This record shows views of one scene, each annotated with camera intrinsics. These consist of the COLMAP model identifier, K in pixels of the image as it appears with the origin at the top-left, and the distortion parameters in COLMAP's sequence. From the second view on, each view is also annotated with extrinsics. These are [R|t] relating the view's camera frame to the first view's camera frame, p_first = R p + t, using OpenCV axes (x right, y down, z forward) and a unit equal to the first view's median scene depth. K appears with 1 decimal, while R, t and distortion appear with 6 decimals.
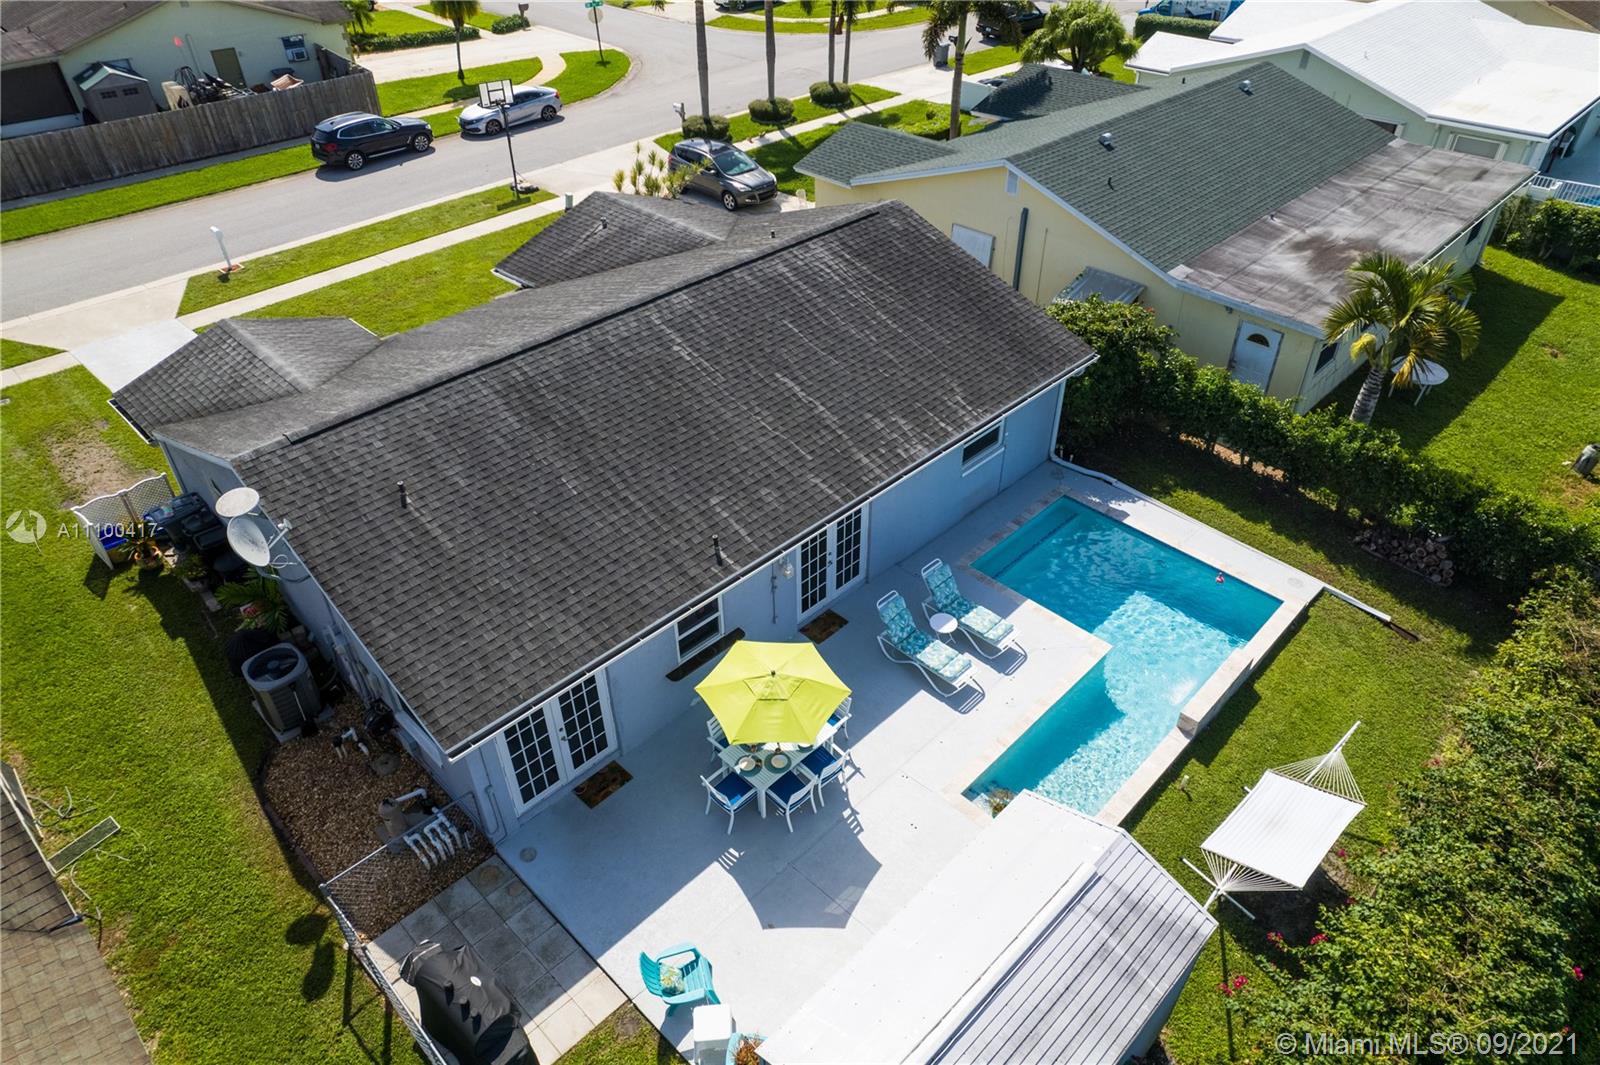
lens RADIAL K [[1026.5, 0, 805.1], [0, 1026.5, 538.3], [0, 0, 1]] dist [-0.062499, 0.040072]
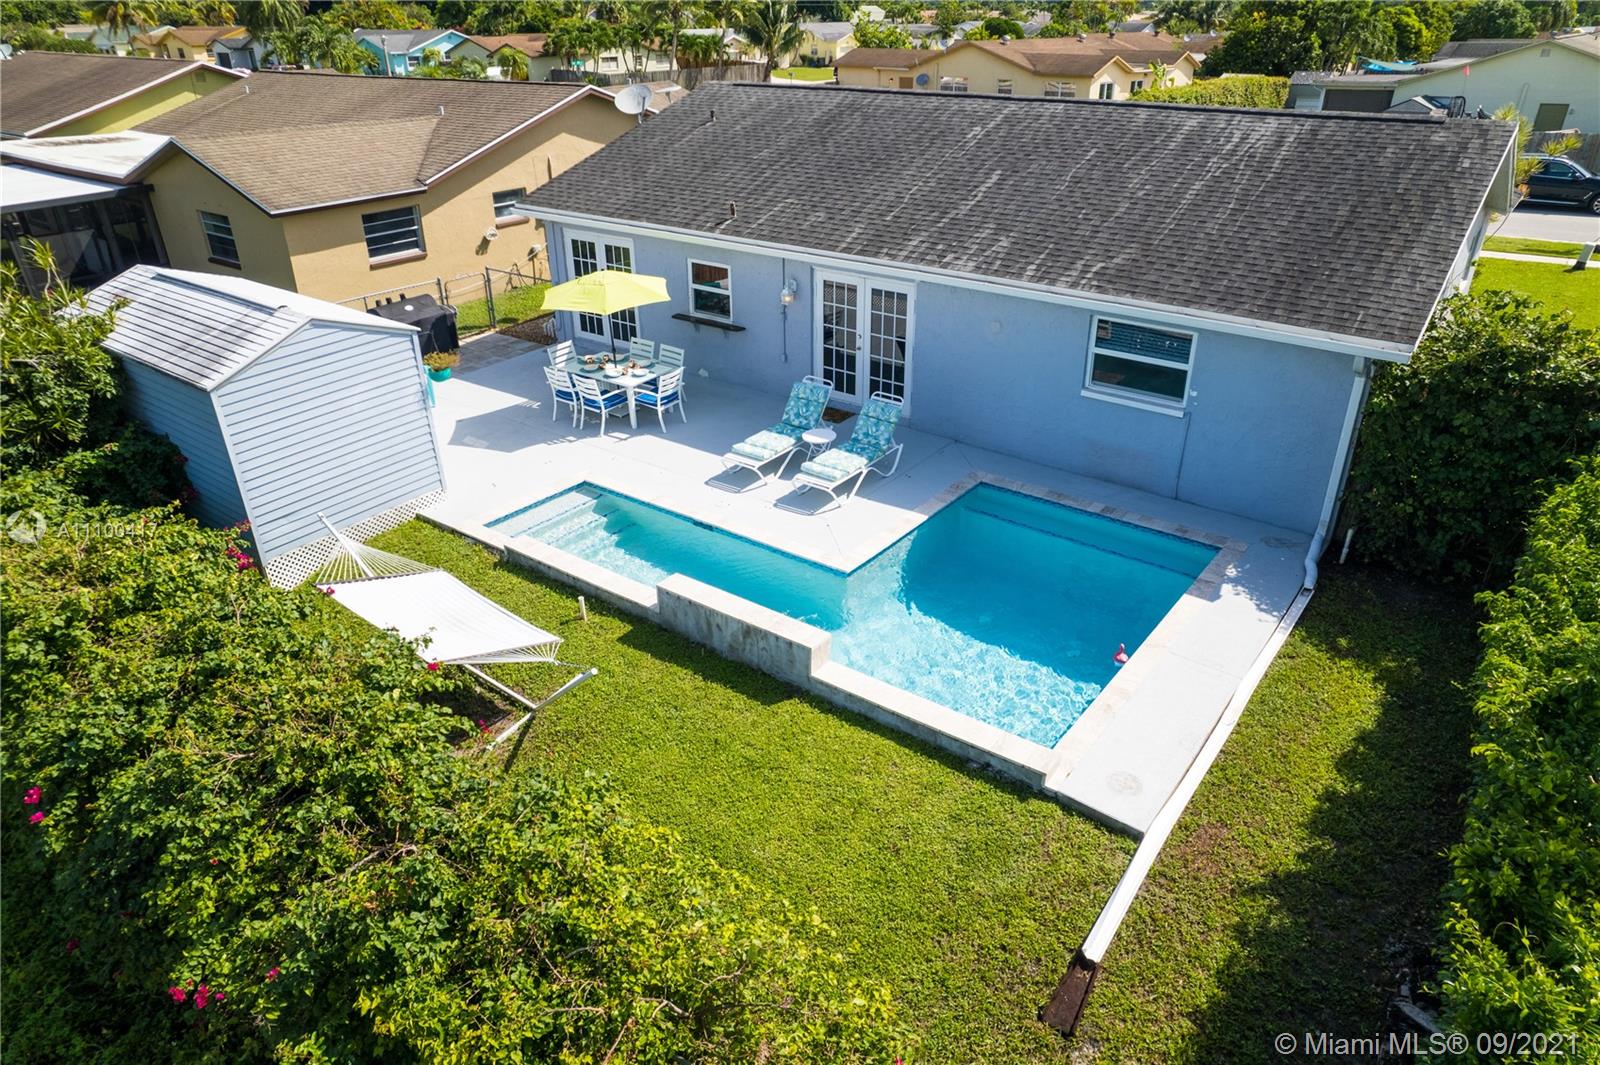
lens RADIAL K [[1026.5, 0, 799.3], [0, 1026.5, 533.7], [0, 0, 1]] dist [-0.062499, 0.040072]
pose [[0.128887, 0.456764, -0.880202, 0.821793], [-0.605482, 0.739194, 0.294931, -0.083588], [0.785354, 0.494933, 0.371835, 0.682931]]
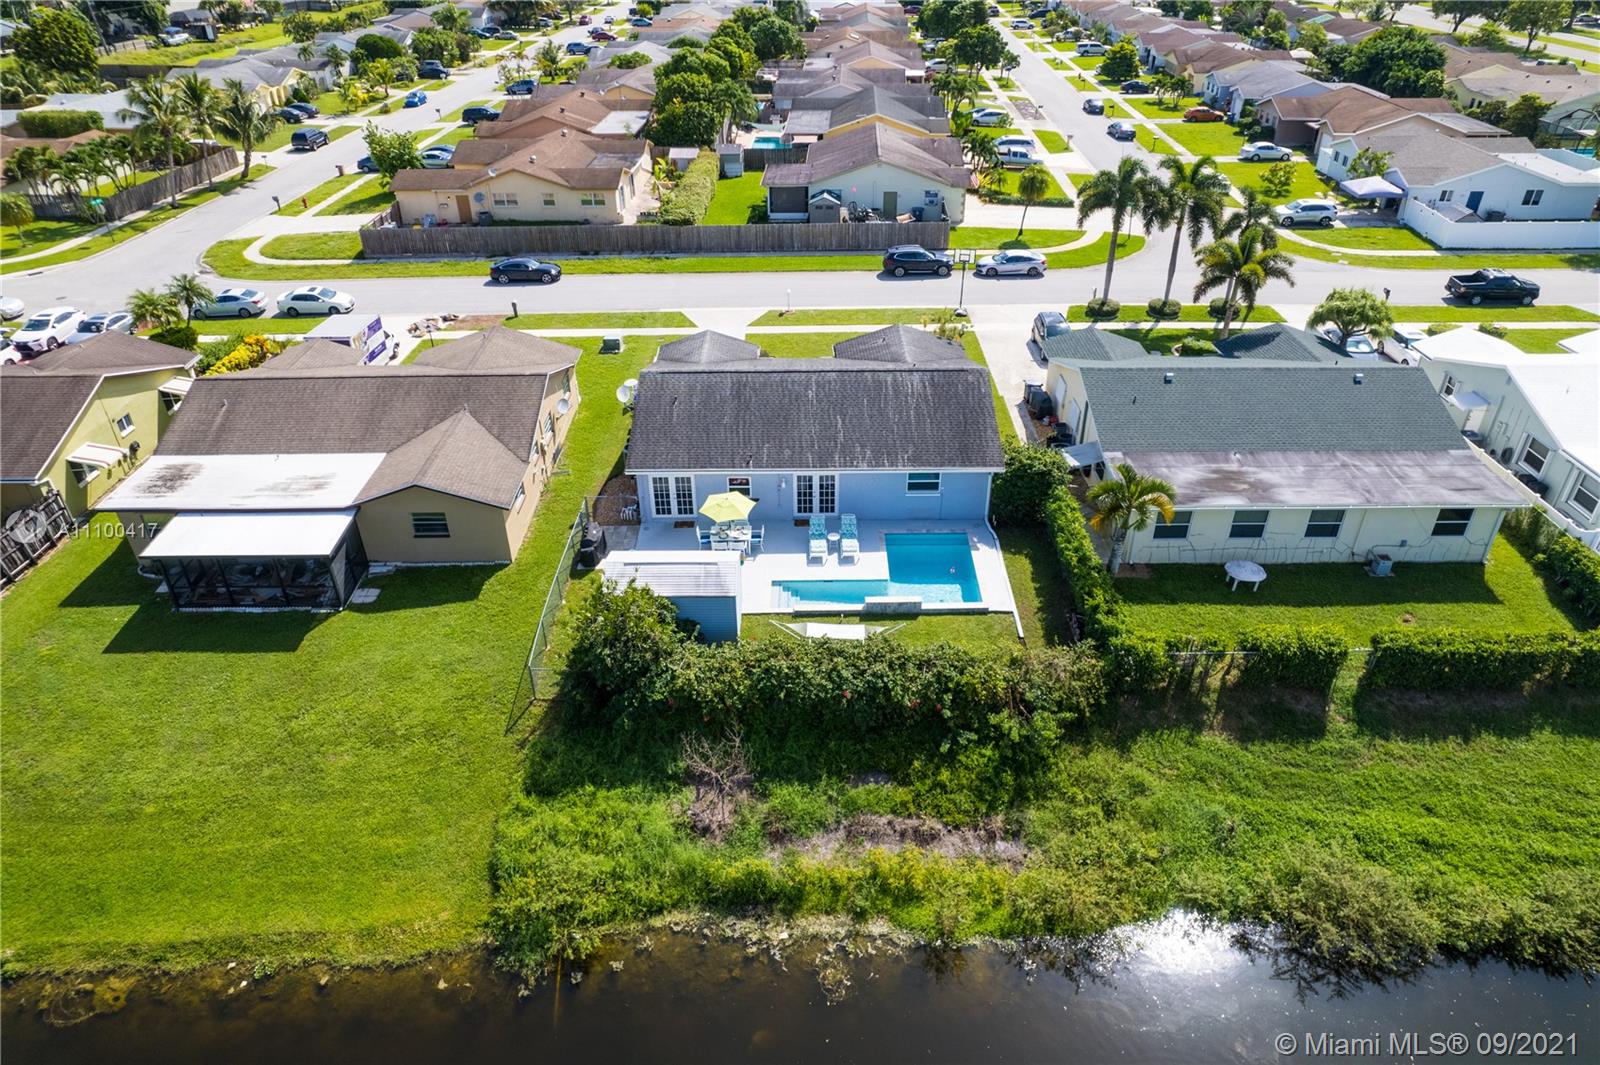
lens RADIAL K [[1026.5, 0, 802.9], [0, 1026.5, 527.9], [0, 0, 1]] dist [-0.062499, 0.040072]
pose [[0.702638, 0.377594, -0.603095, 1.354751], [-0.430479, 0.900453, 0.062237, -0.043649], [0.566559, 0.215889, 0.795238, -0.788909]]
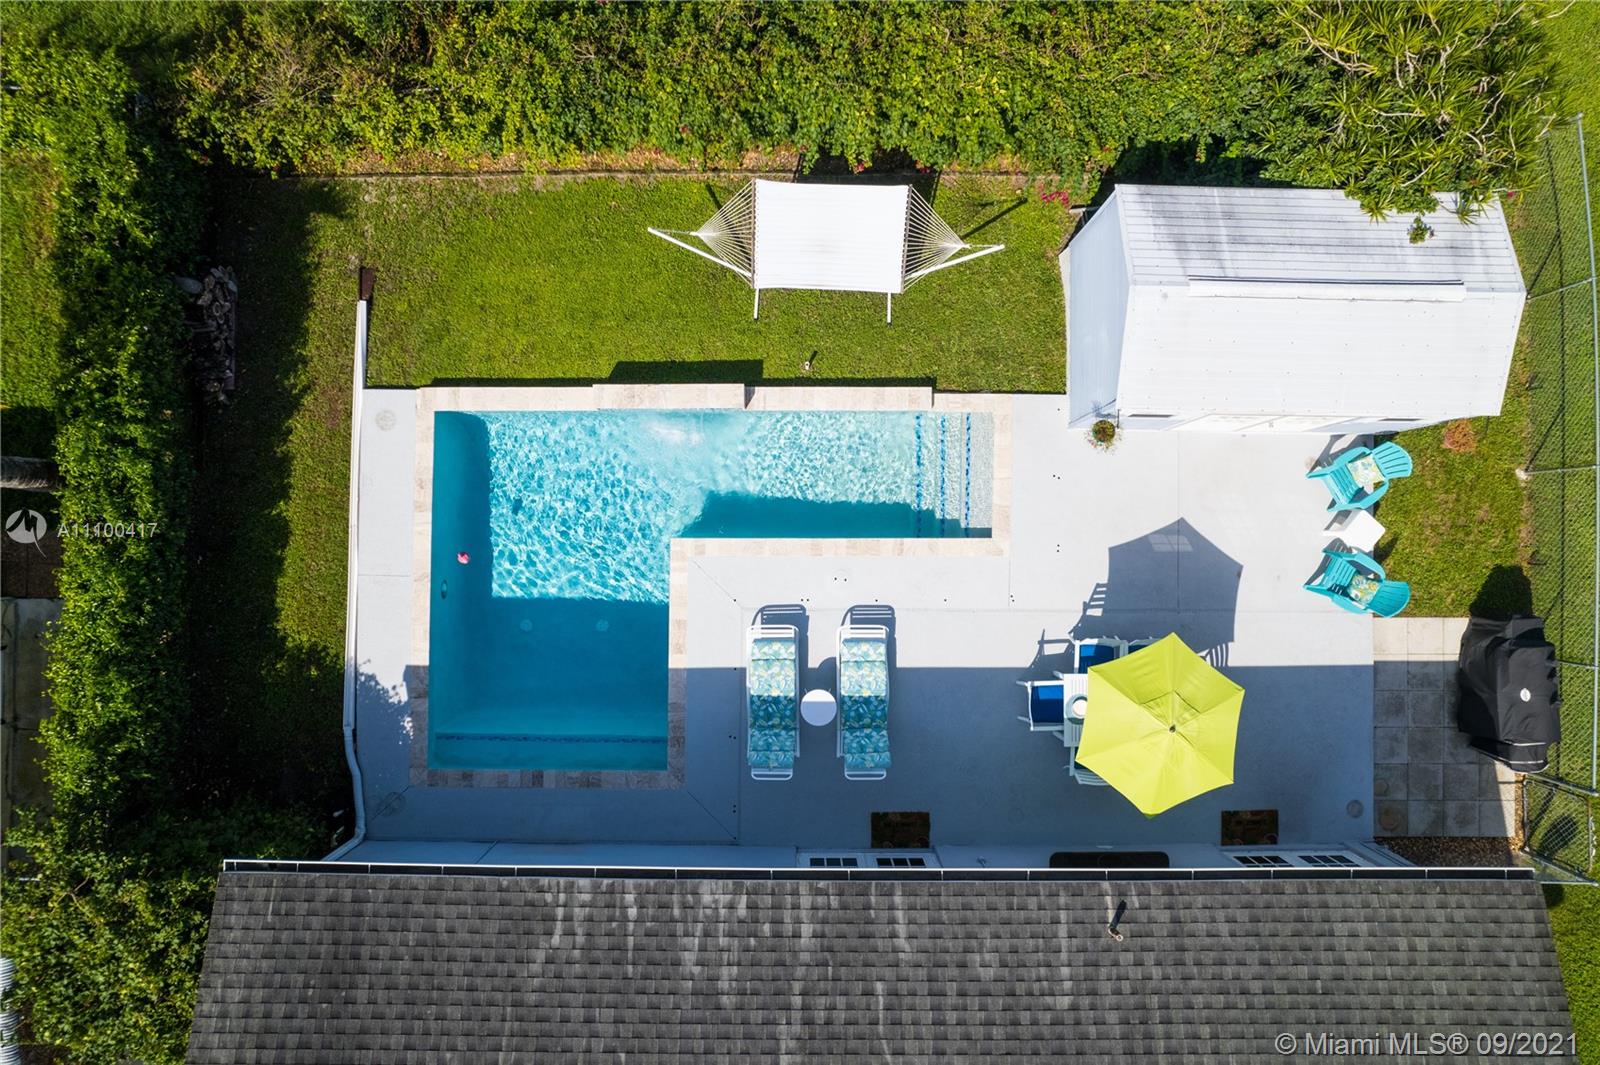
lens RADIAL K [[1026.5, 0, 809.8], [0, 1026.5, 525.9], [0, 0, 1]] dist [-0.062499, 0.040072]
pose [[-0.695440, -0.718579, 0.002822, 0.220113], [0.435187, -0.418043, 0.797404, -0.443811], [-0.571818, 0.555774, 0.603440, 0.439302]]
